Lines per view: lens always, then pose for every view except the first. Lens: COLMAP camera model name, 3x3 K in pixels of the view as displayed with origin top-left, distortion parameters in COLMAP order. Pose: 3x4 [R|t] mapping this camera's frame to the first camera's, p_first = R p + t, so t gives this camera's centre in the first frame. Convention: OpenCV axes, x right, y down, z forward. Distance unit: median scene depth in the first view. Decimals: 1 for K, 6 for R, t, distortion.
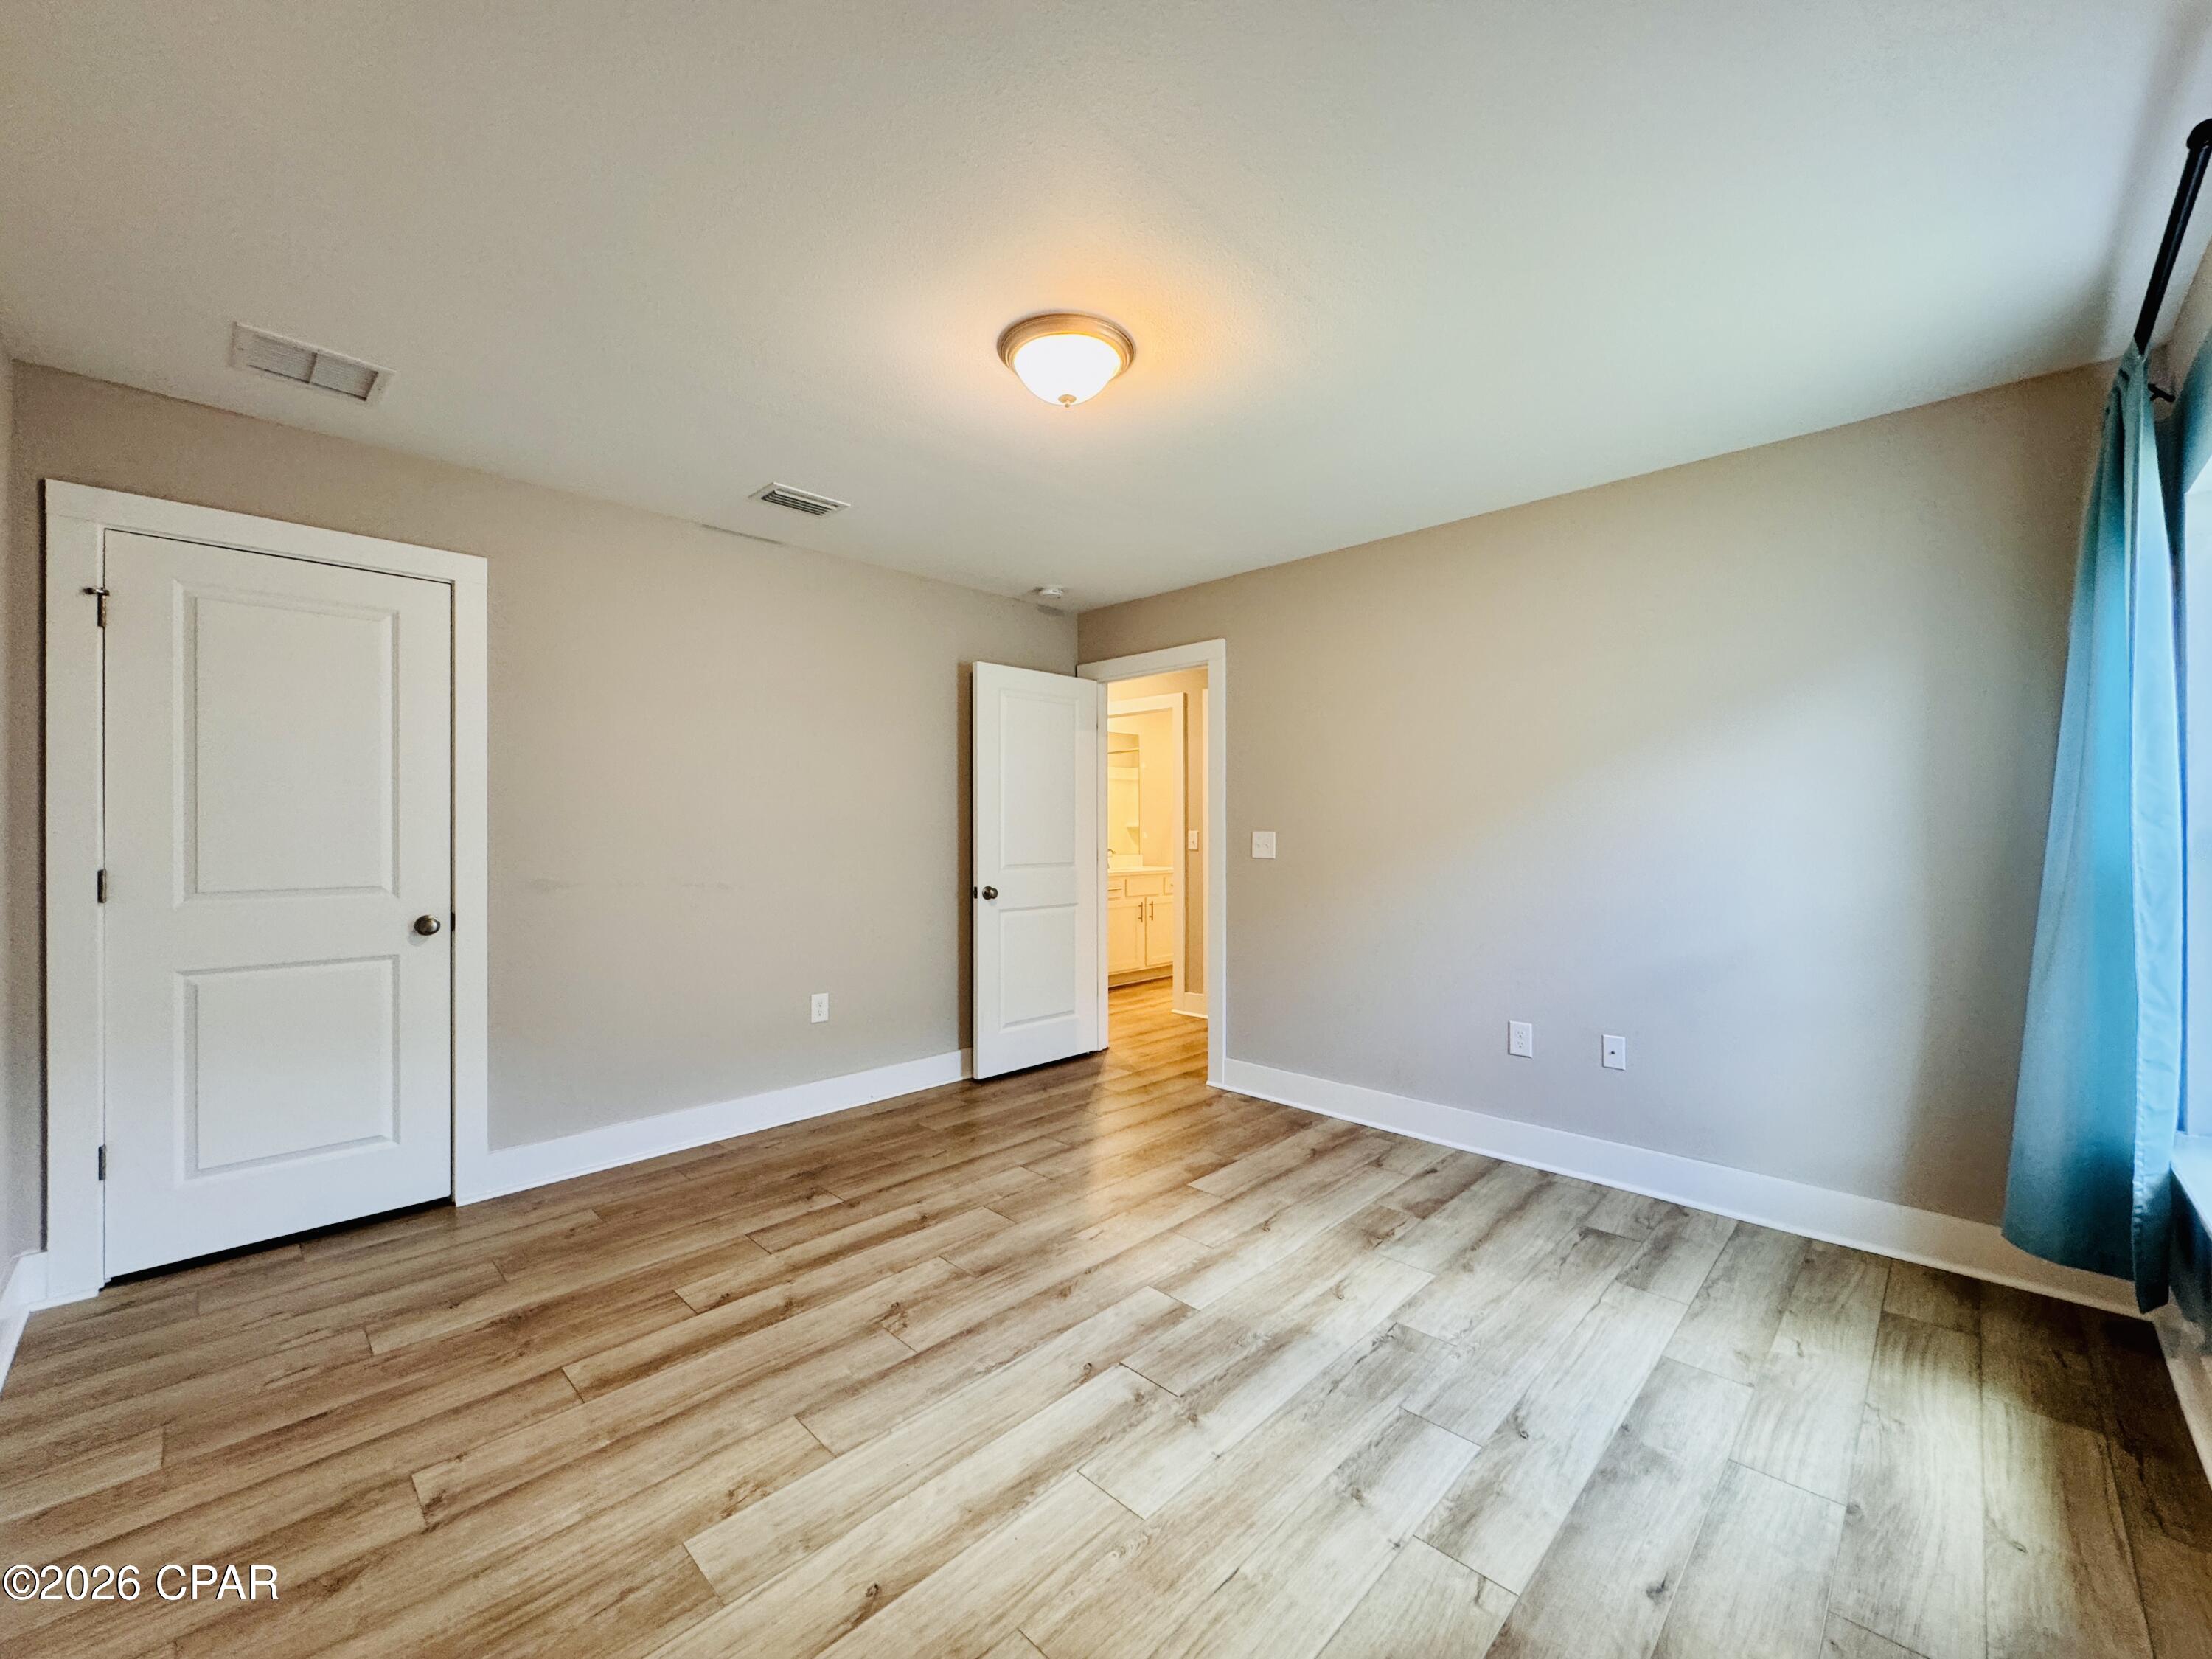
lens RADIAL K [[886.4, 0, 1103.3], [0, 886.4, 829.1], [0, 0, 1]] dist [-0.002342, 0.000054]
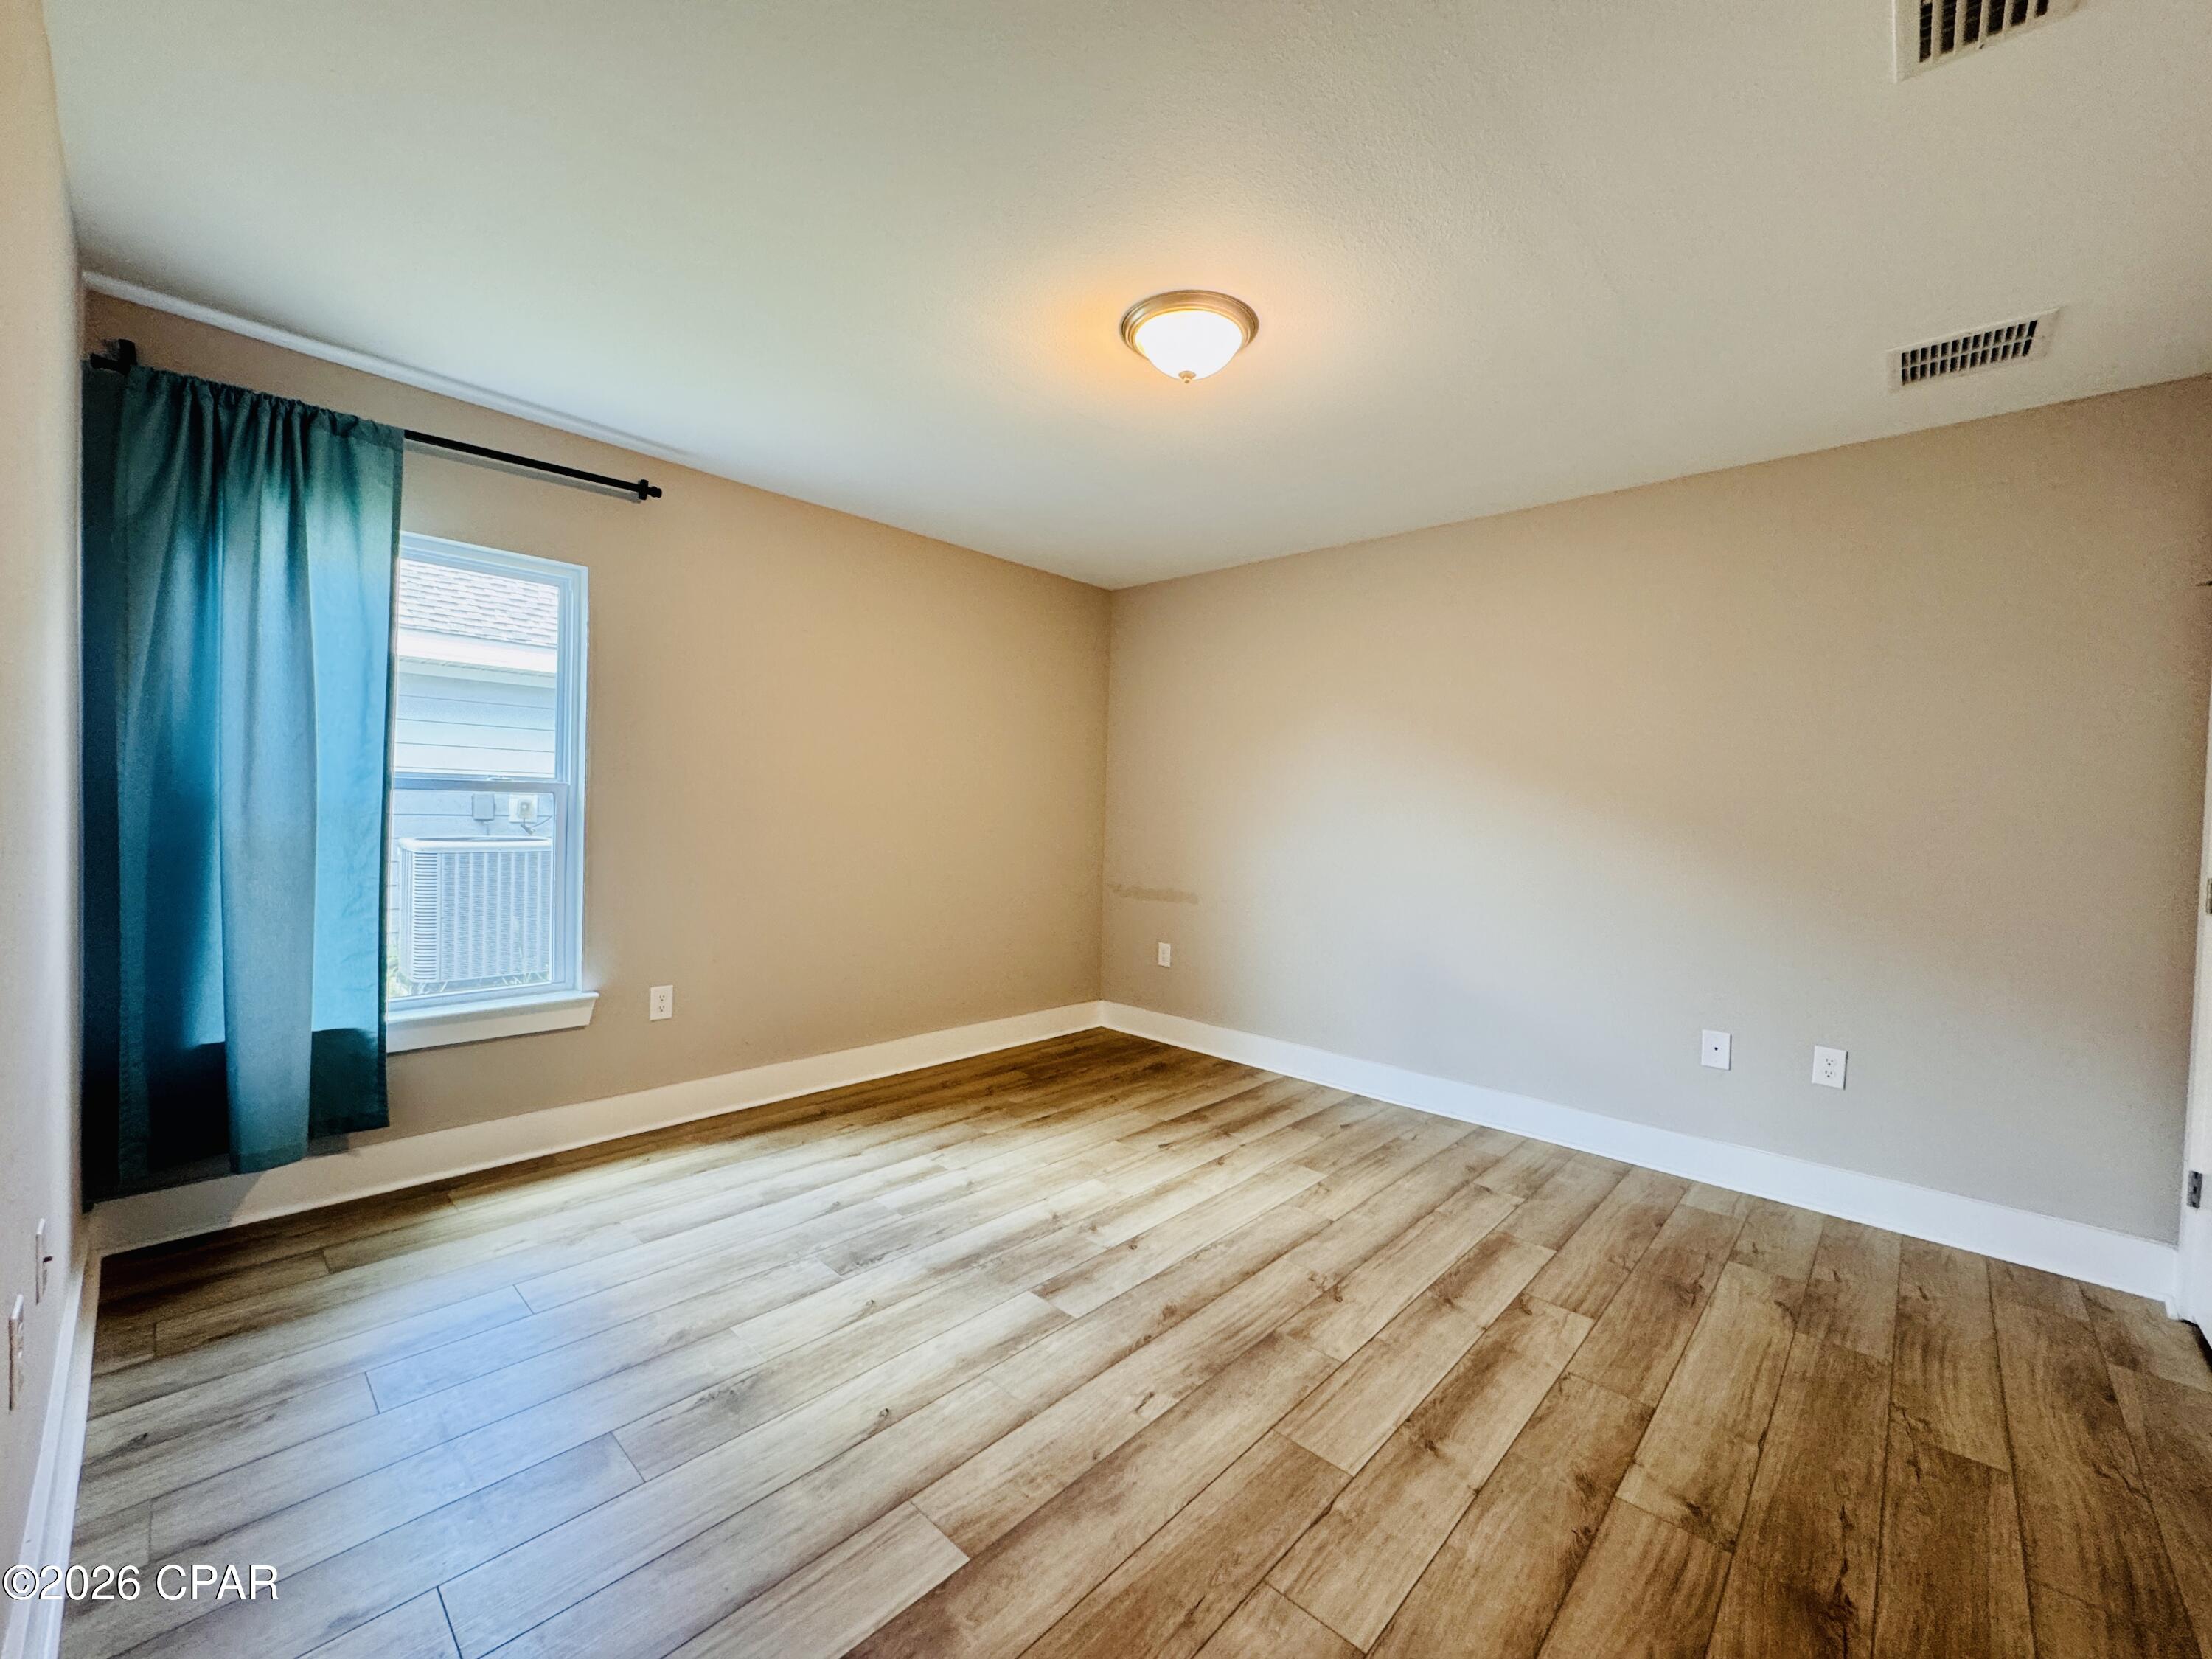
lens RADIAL K [[886.4, 0, 1103.3], [0, 886.4, 829.1], [0, 0, 1]] dist [-0.002342, 0.000054]
pose [[-0.999346, -0.027139, -0.023881, 0.063277], [-0.027741, 0.999296, 0.025245, 0.003025], [0.023179, 0.025891, -0.999396, 2.000027]]
